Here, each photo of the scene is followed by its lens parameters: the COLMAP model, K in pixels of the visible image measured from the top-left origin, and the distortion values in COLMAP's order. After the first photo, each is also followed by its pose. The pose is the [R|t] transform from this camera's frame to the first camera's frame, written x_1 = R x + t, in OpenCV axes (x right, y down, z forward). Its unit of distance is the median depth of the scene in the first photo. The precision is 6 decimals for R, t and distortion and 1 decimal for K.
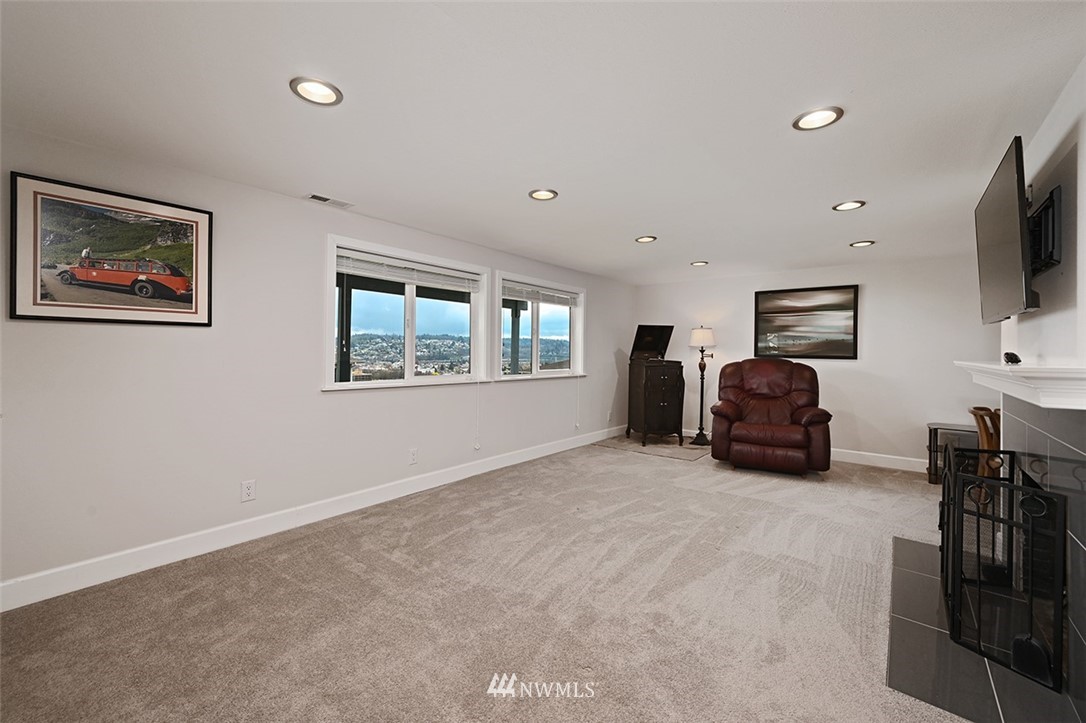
lens RADIAL K [[443.5, 0, 540.3], [0, 443.5, 353.8], [0, 0, 1]] dist [-0.003399, 0.000864]
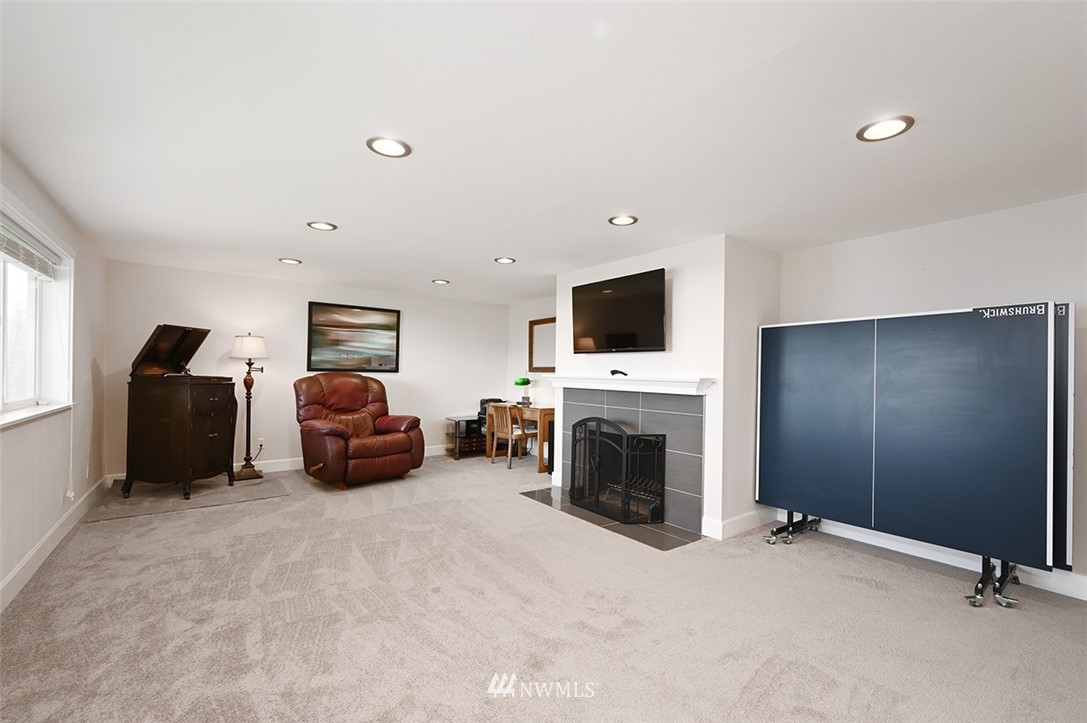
lens RADIAL K [[445.6, 0, 540.1], [0, 445.6, 365.8], [0, 0, 1]] dist [0.001187, -0.000030]
pose [[0.243793, 0.003787, 0.969820, -0.363405], [-0.006844, 0.999974, -0.002184, -0.005327], [-0.969803, -0.006105, 0.243813, 0.331268]]
